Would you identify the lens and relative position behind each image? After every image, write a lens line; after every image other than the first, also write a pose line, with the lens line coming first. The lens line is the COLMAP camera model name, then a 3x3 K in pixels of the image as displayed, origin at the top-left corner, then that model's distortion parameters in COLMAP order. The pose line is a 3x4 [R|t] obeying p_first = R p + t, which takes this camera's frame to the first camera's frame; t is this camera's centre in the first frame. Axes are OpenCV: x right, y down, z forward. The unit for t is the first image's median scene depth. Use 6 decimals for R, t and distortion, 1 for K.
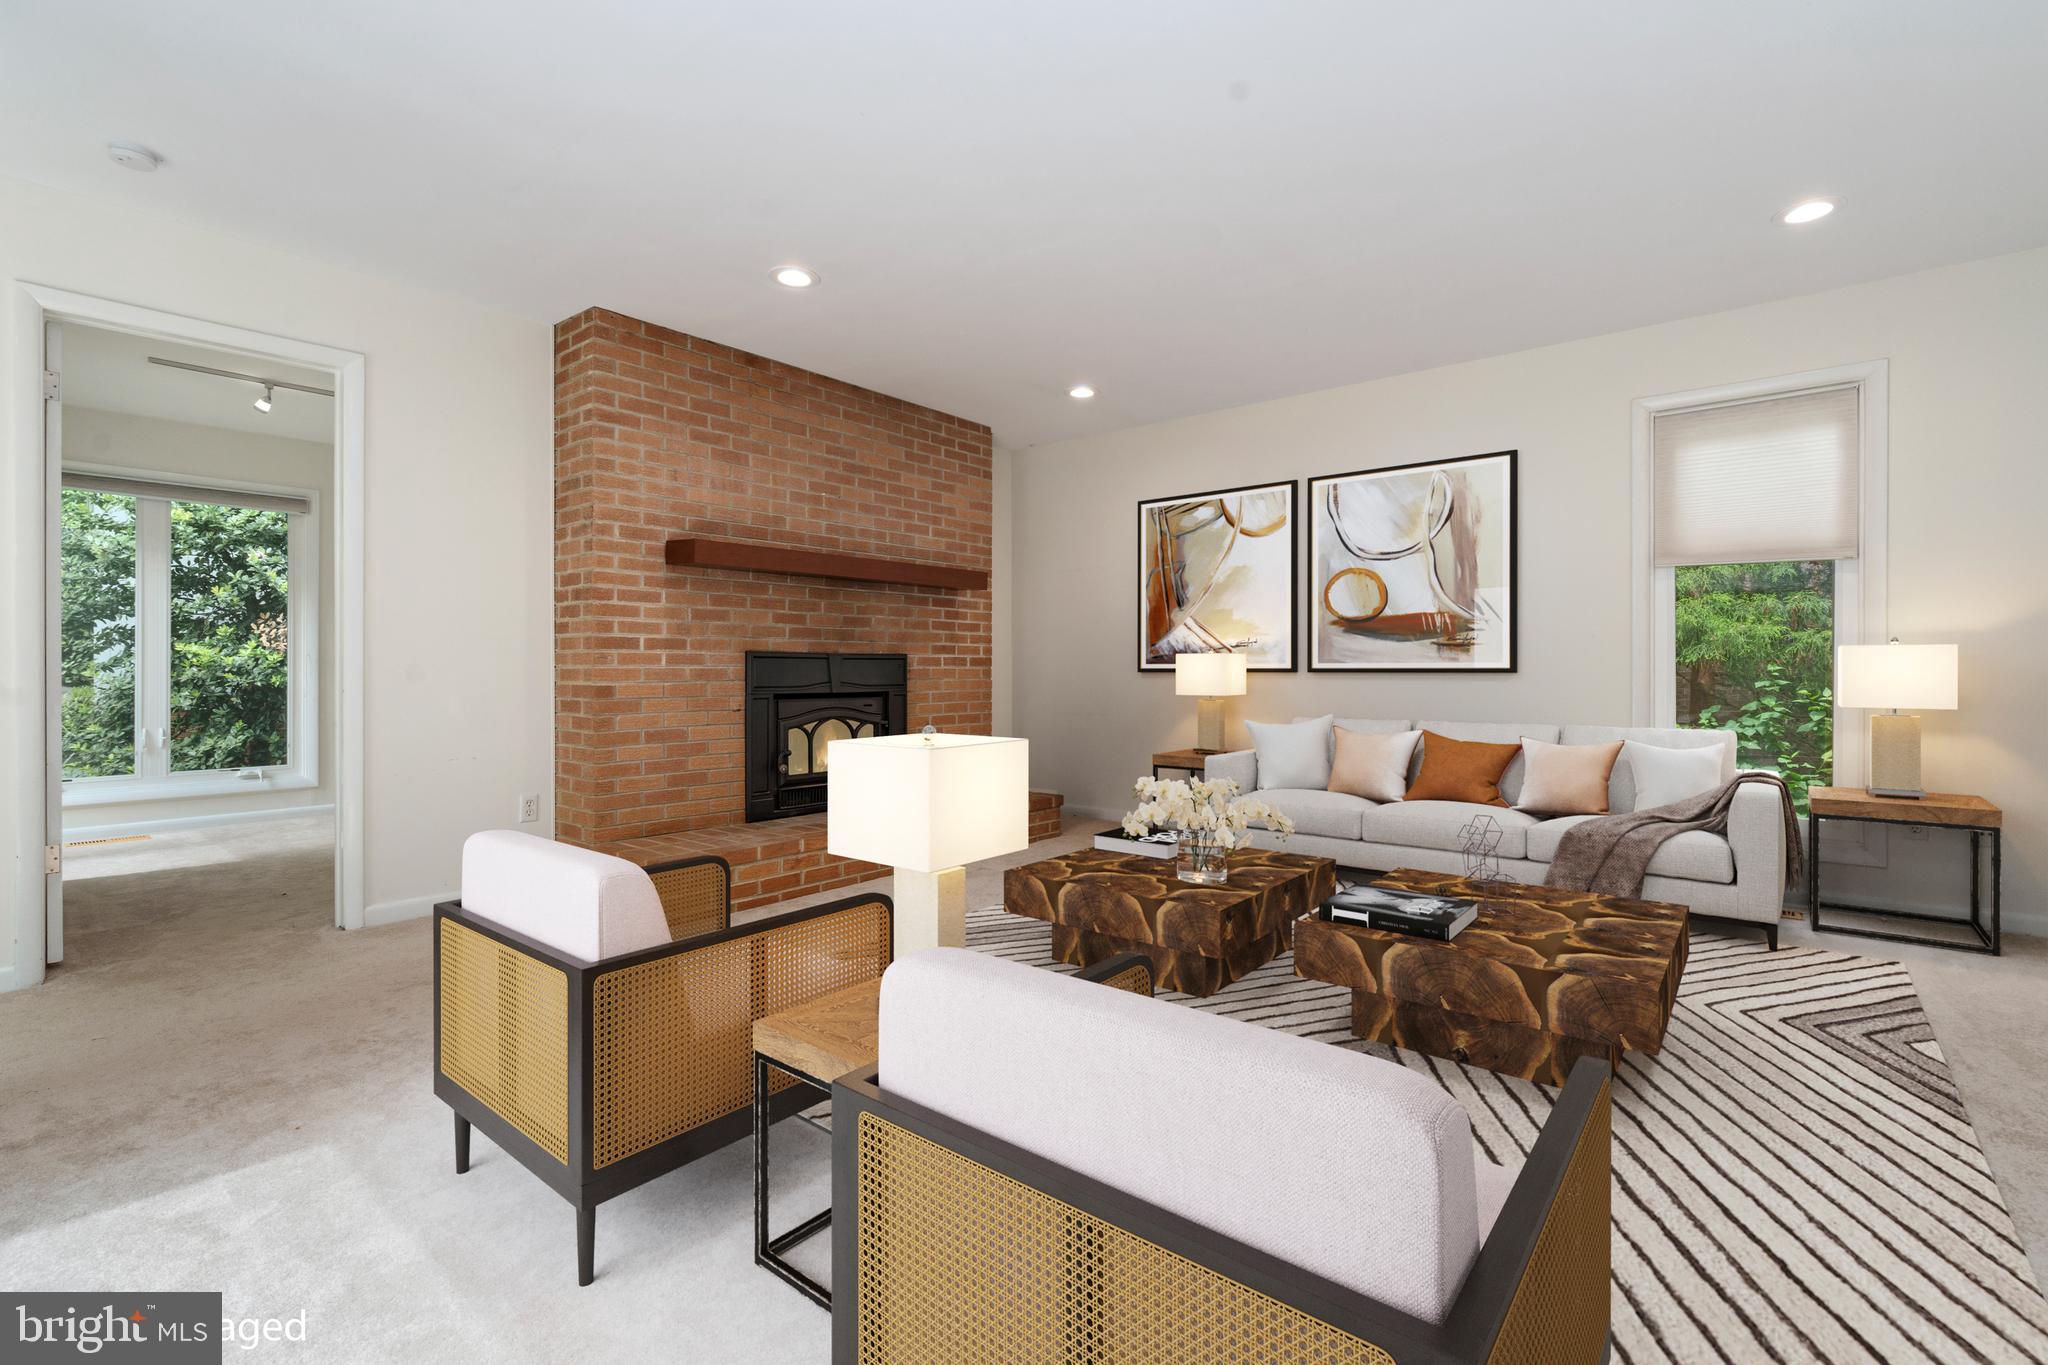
lens RADIAL K [[918.6, 0, 1018.0], [0, 918.6, 680.4], [0, 0, 1]] dist [-0.000482, 0.001058]
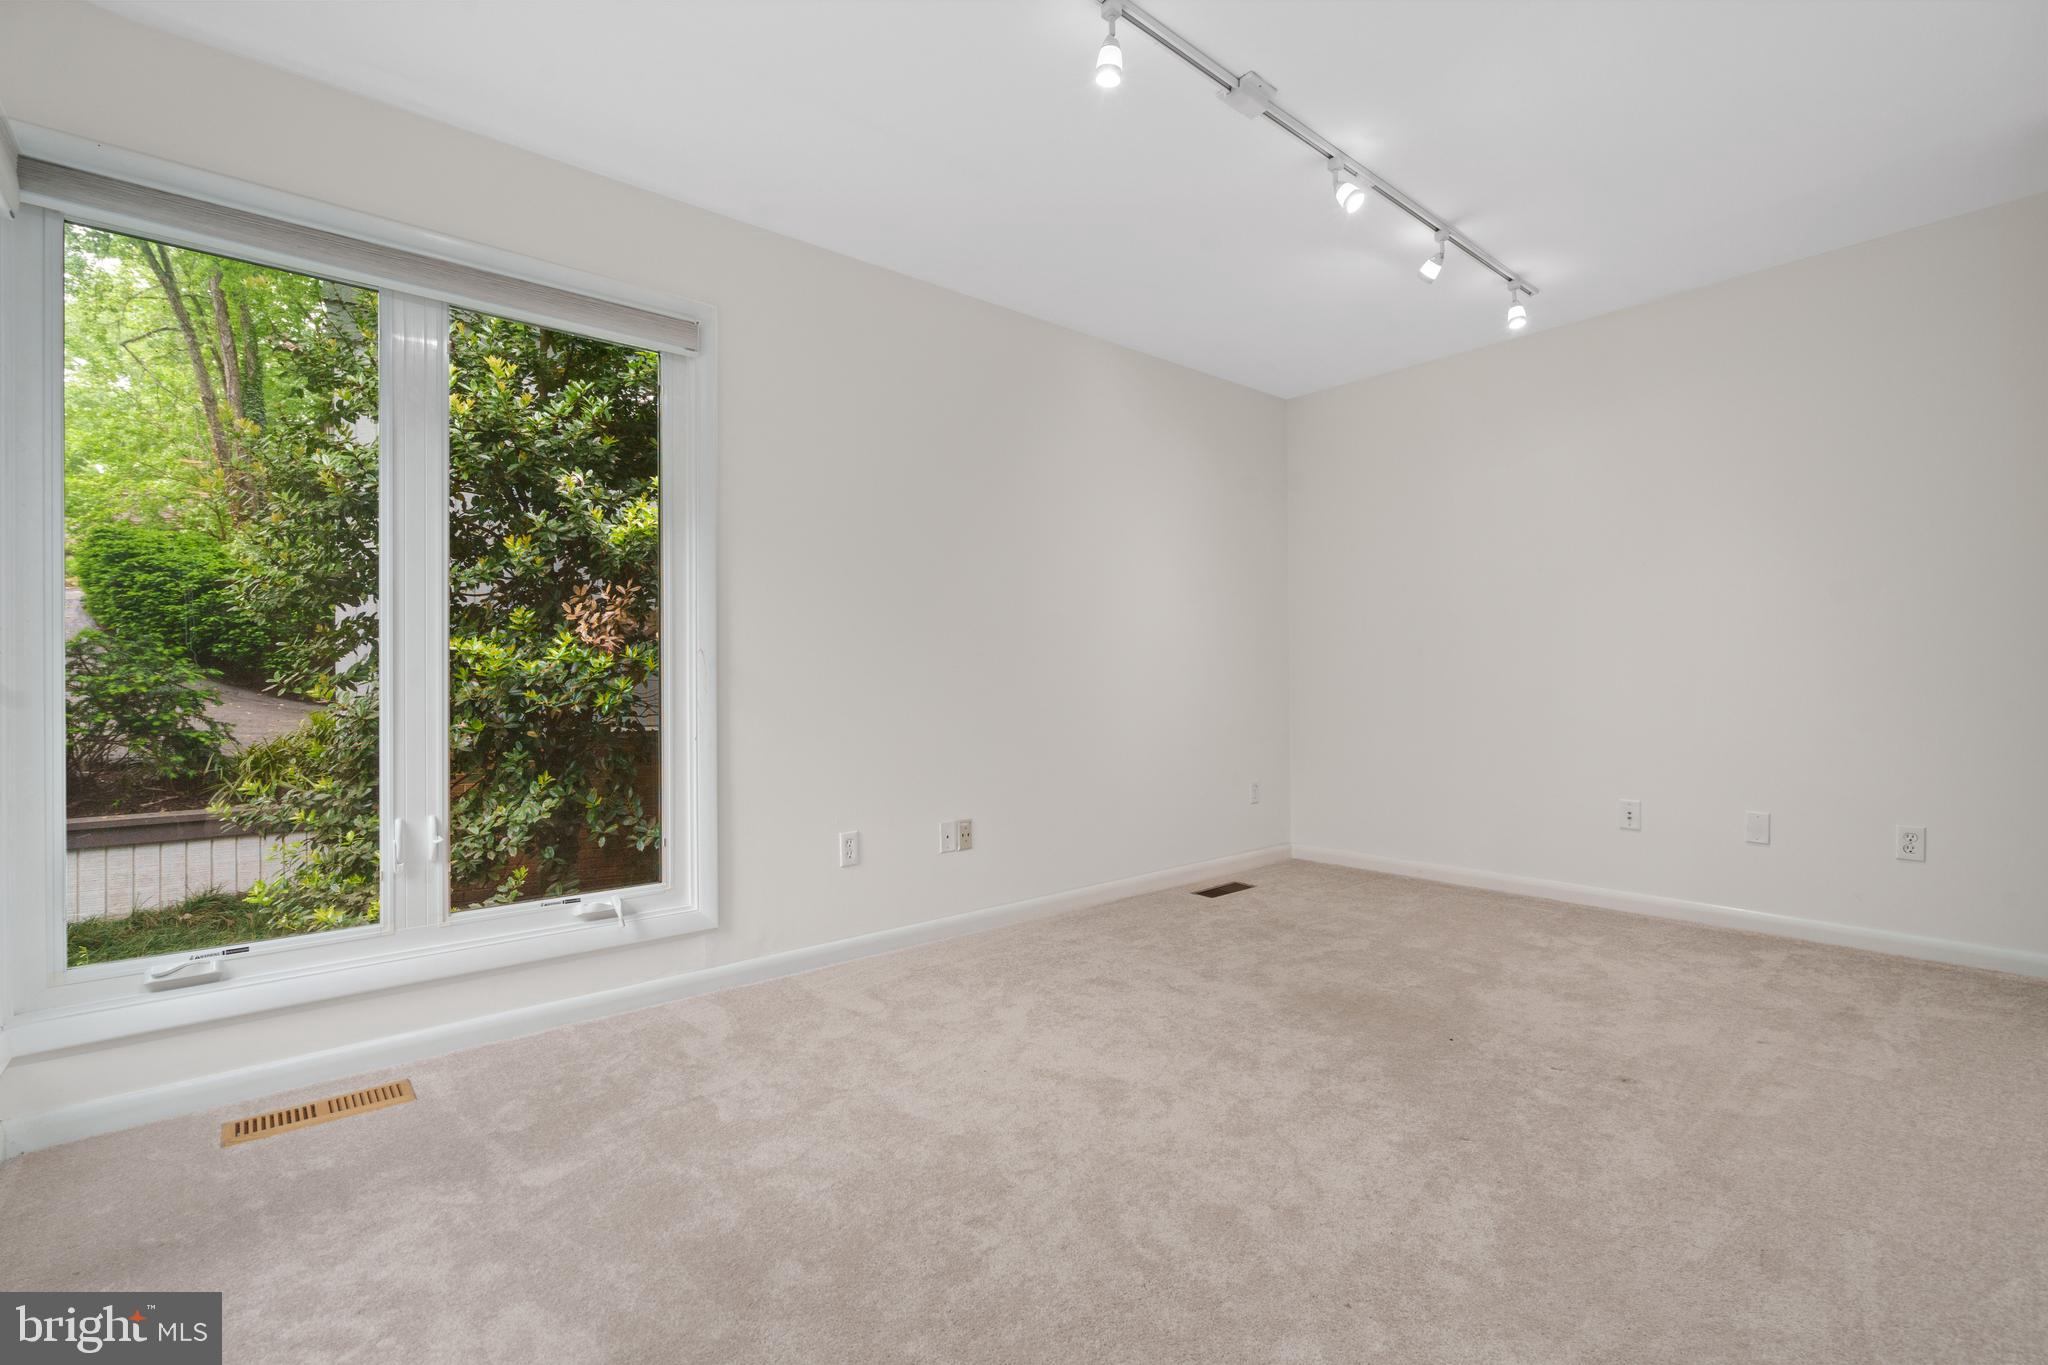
lens RADIAL K [[918.6, 0, 1018.0], [0, 918.6, 680.4], [0, 0, 1]] dist [-0.000482, 0.001058]
pose [[0.985870, -0.008453, -0.167296, -0.463647], [0.007752, 0.999958, -0.004844, -0.008632], [0.167330, 0.003479, 0.985895, 0.488014]]
